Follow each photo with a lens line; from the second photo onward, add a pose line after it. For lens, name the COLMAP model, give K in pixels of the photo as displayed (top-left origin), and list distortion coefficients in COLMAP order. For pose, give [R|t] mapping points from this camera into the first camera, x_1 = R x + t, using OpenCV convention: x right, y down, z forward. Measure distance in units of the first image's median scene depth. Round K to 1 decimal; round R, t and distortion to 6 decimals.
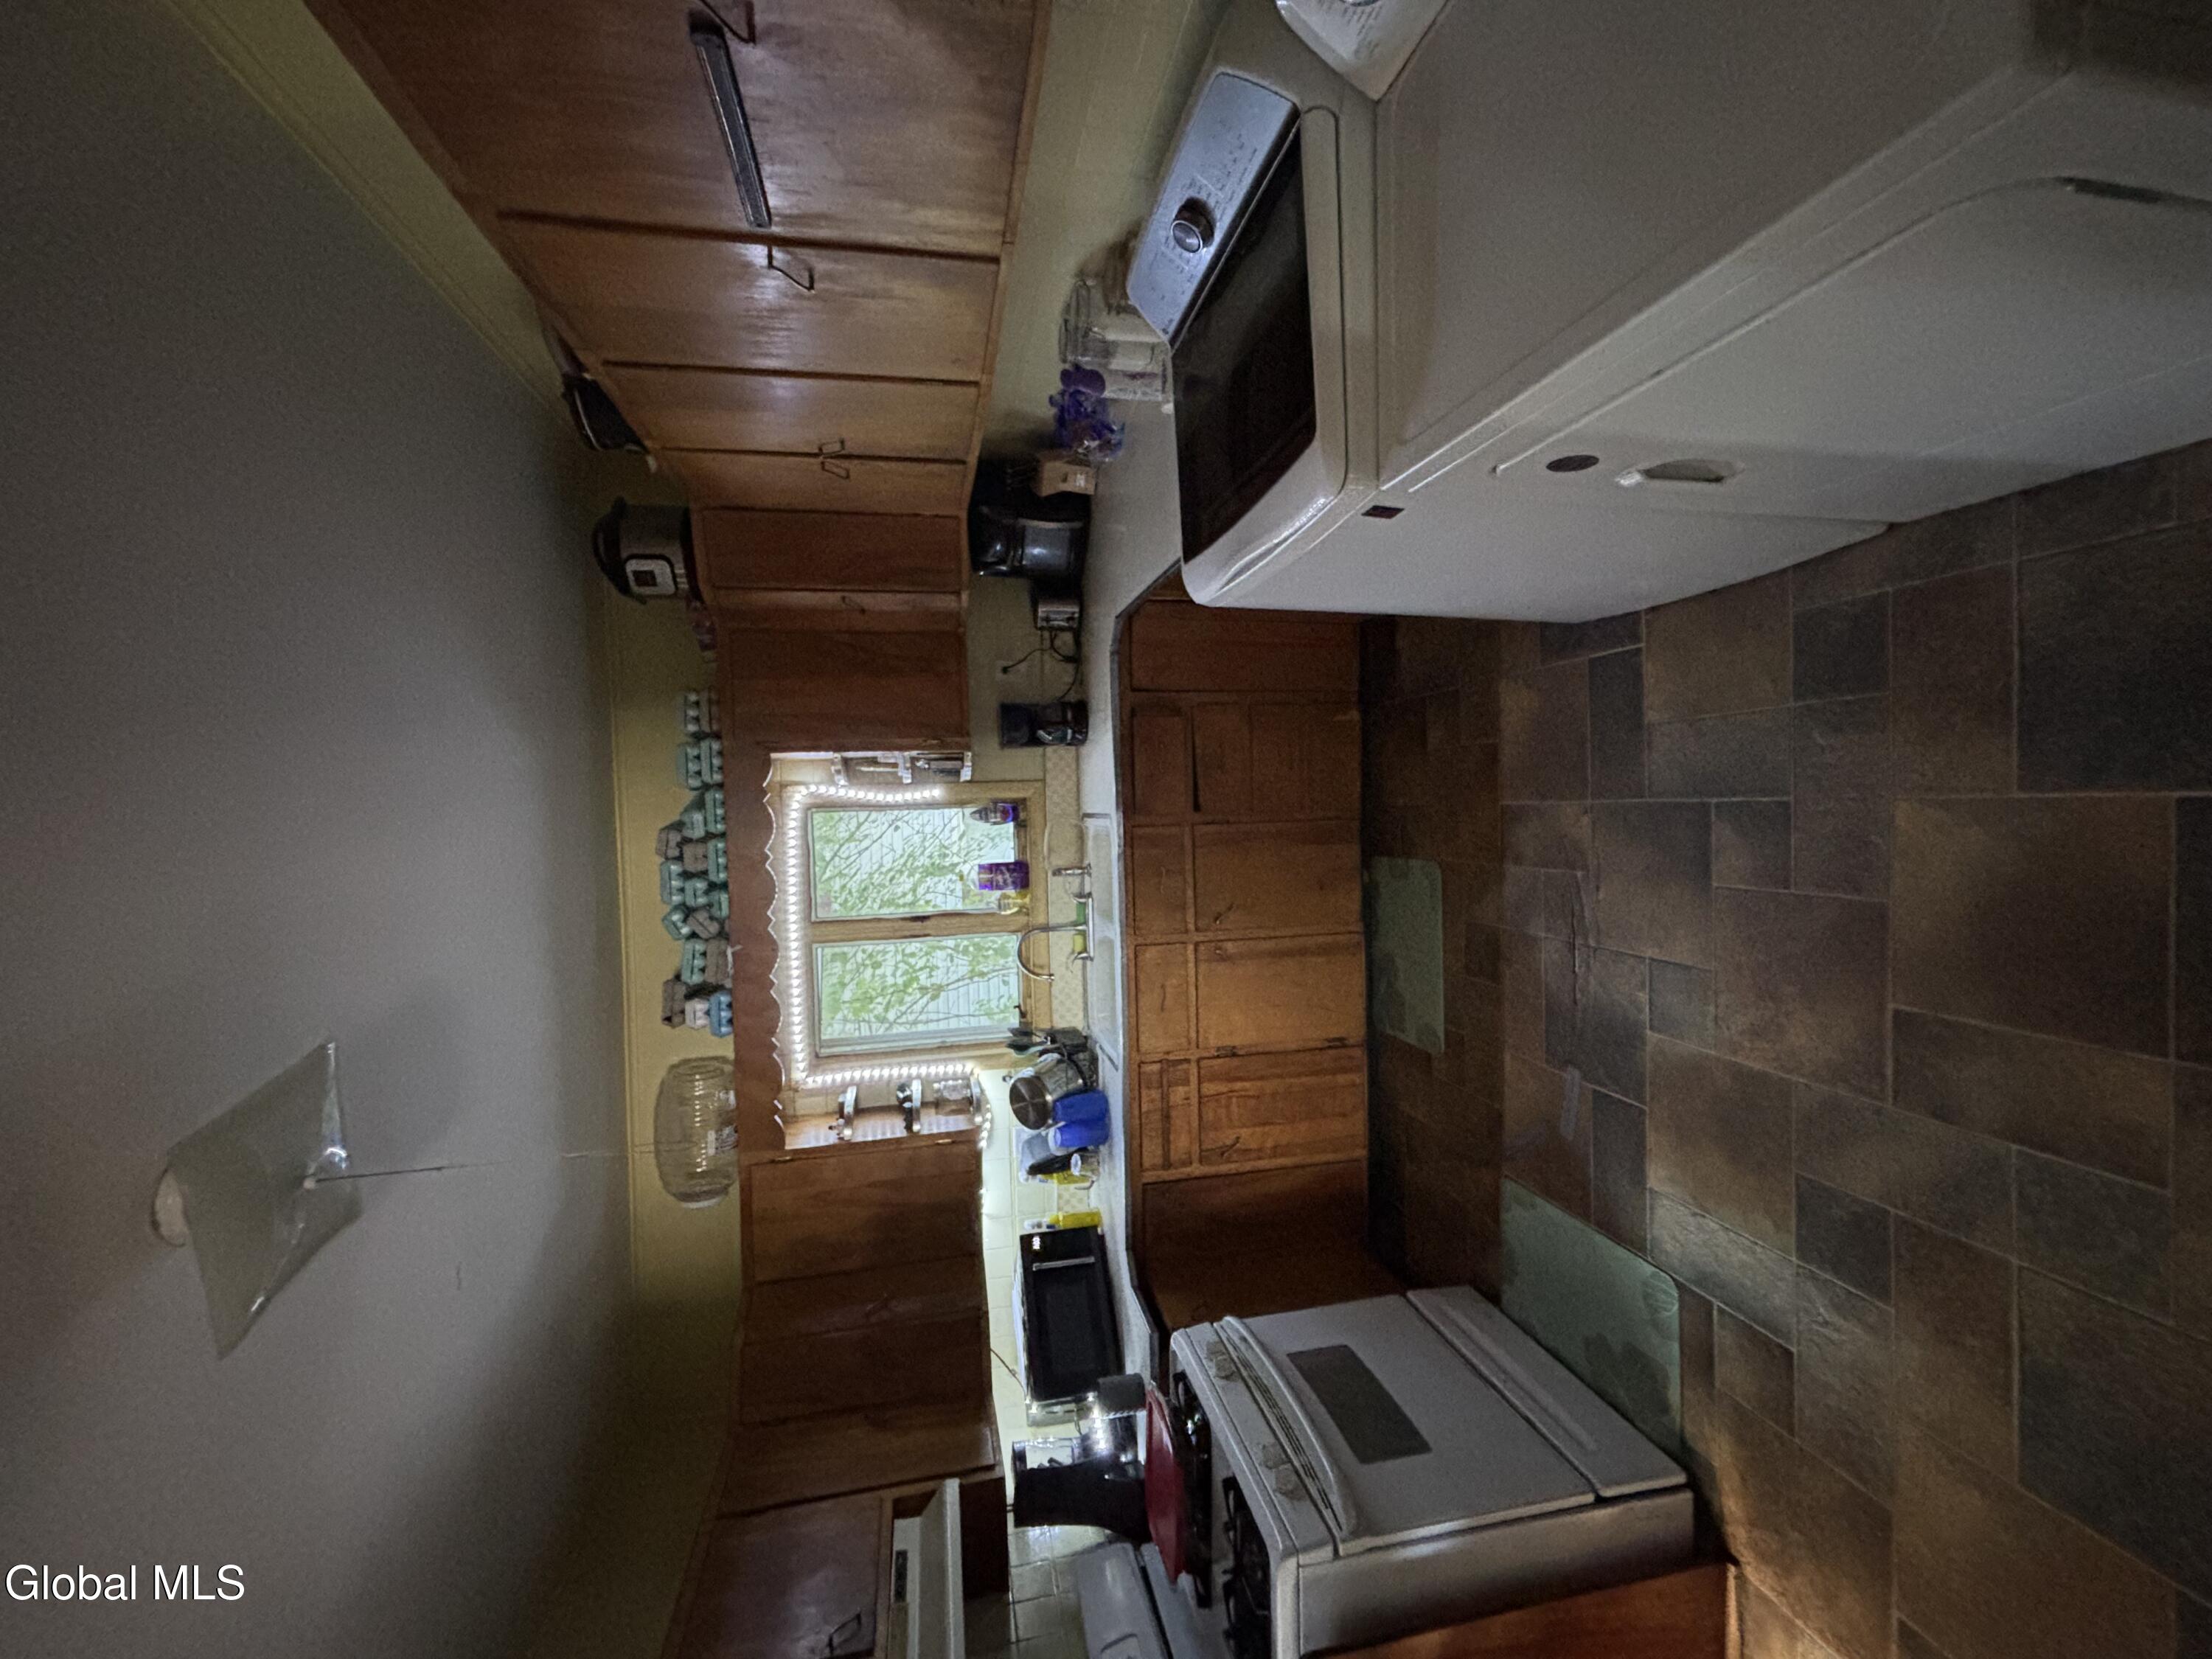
lens RADIAL K [[875.6, 0, 1106.0], [0, 875.6, 829.5], [0, 0, 1]] dist [-0.002699, -0.004219]
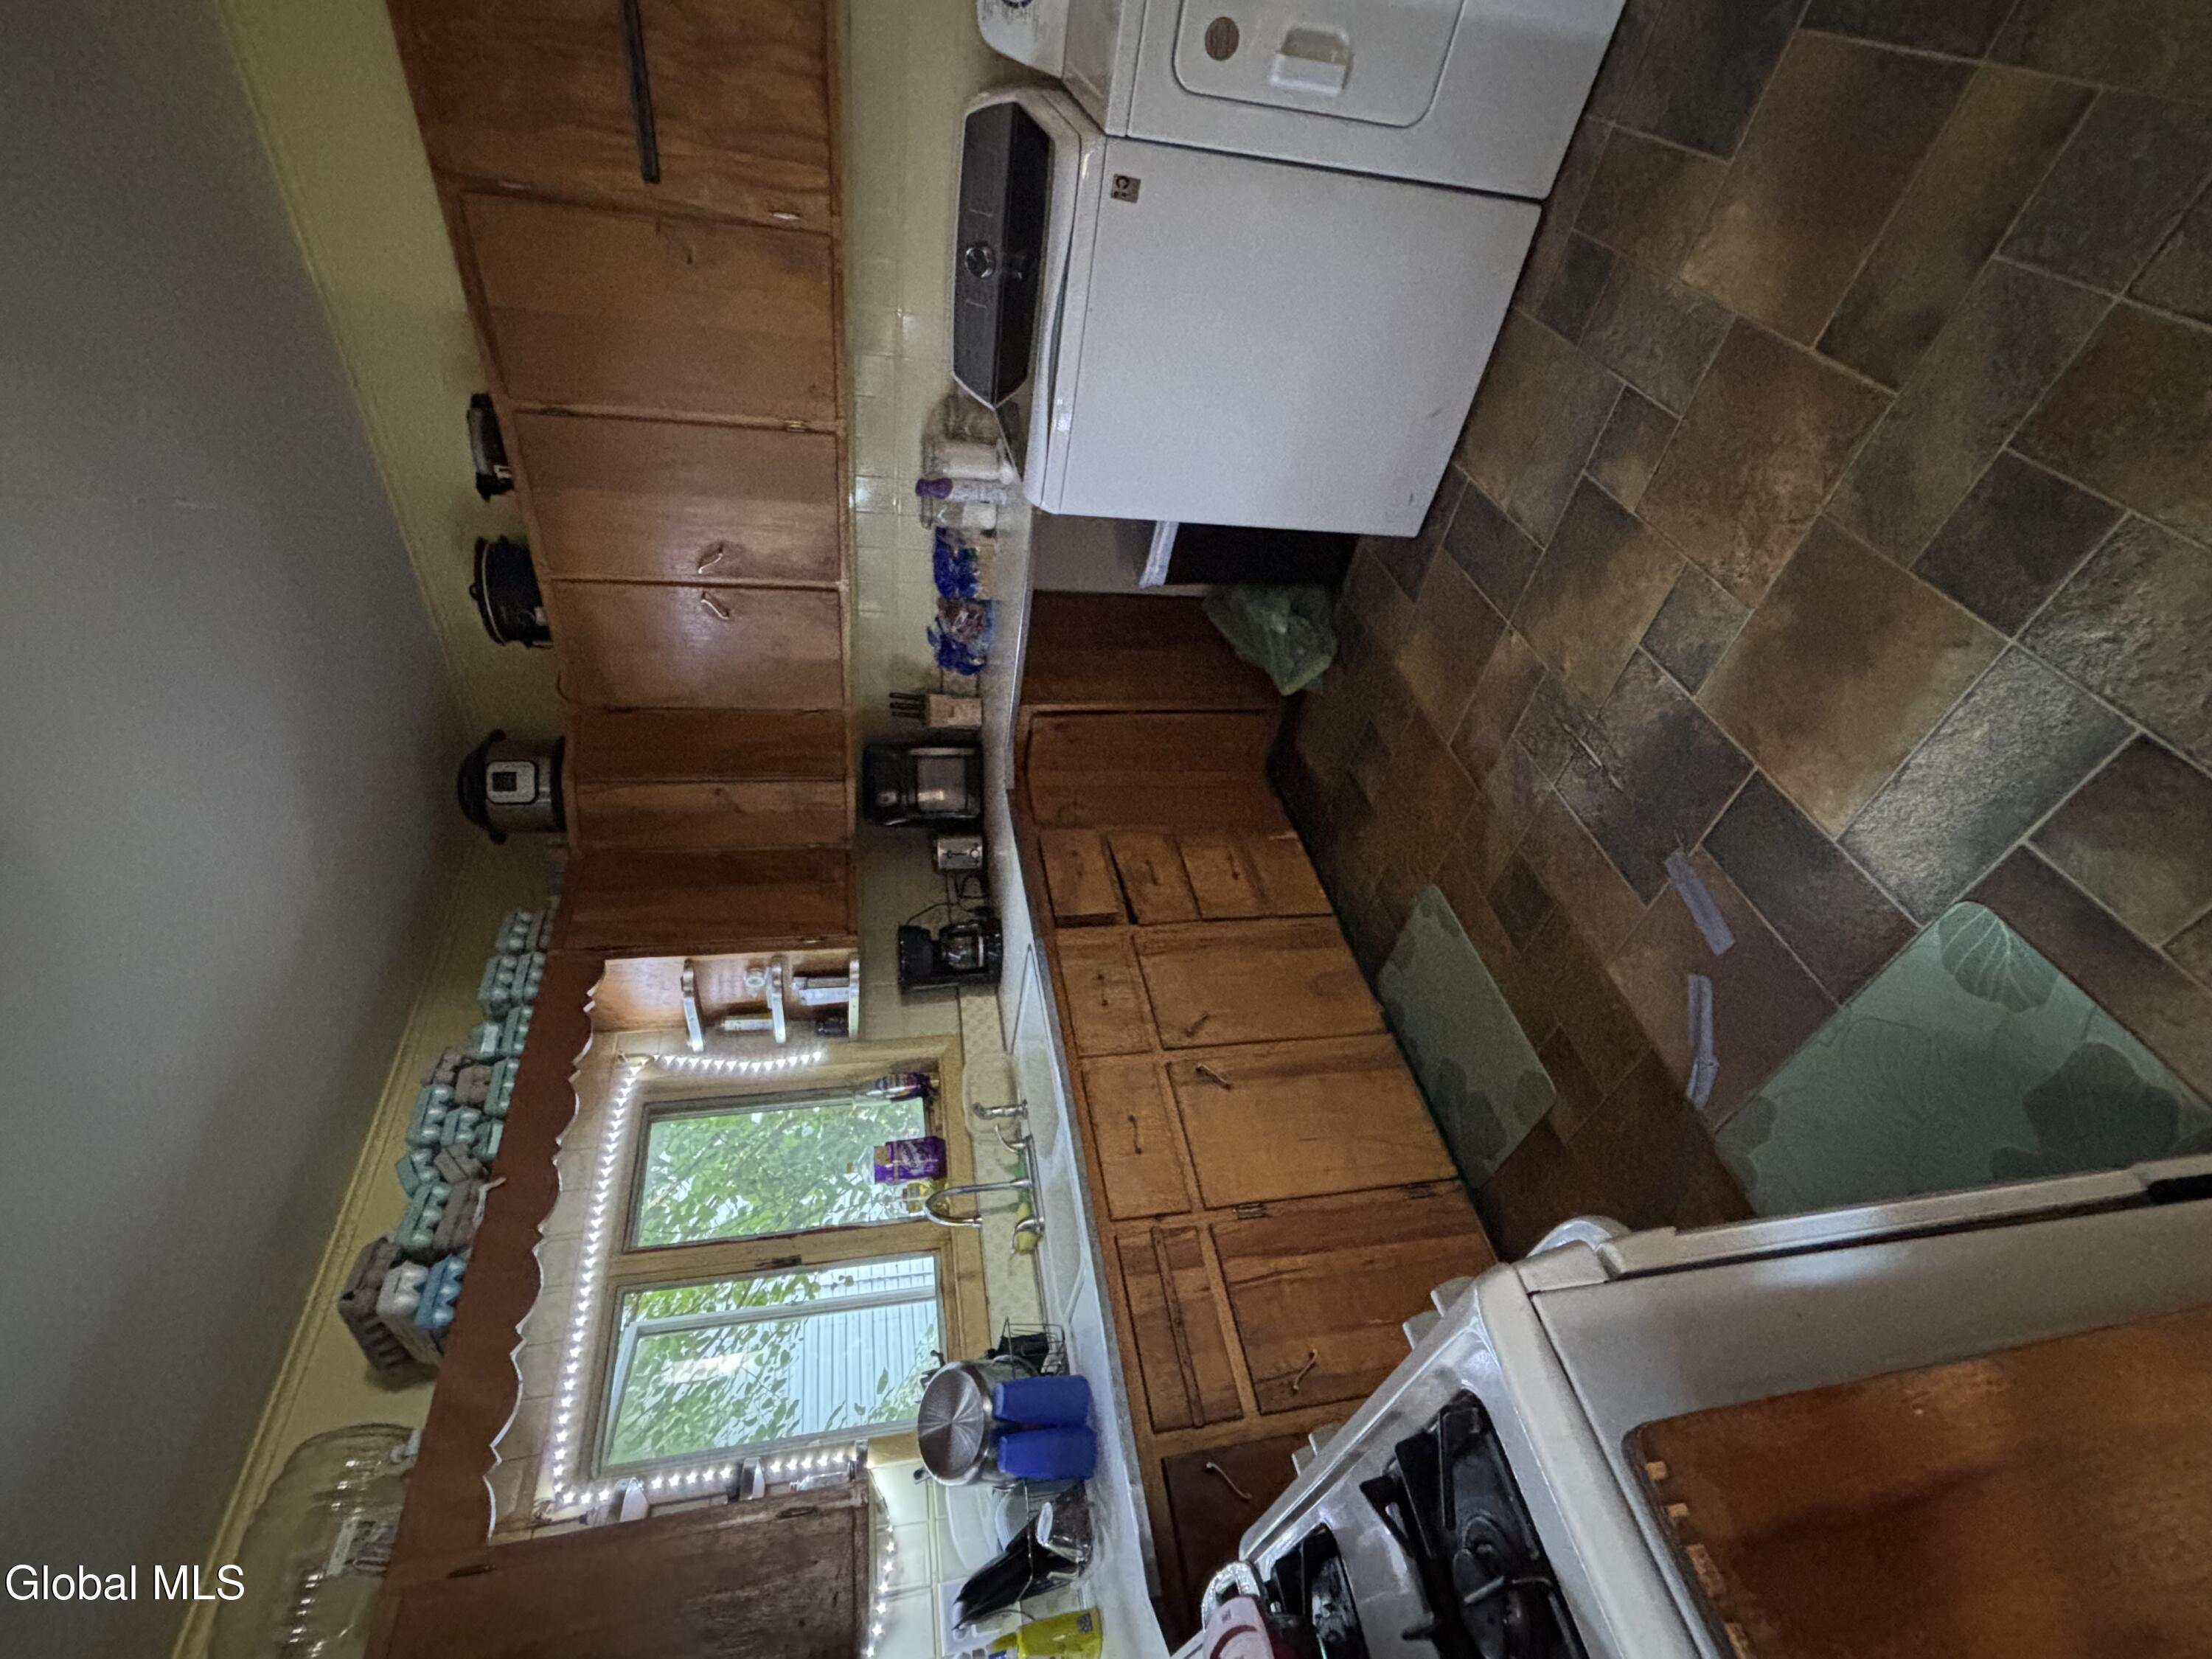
lens RADIAL K [[985.1, 0, 1106.0], [0, 985.1, 829.5], [0, 0, 1]] dist [-0.013517, 0.000039]
pose [[0.985319, -0.152117, 0.077502, 0.021551], [0.161208, 0.679580, -0.715669, 0.559552], [0.056197, 0.717657, 0.694126, 0.308205]]
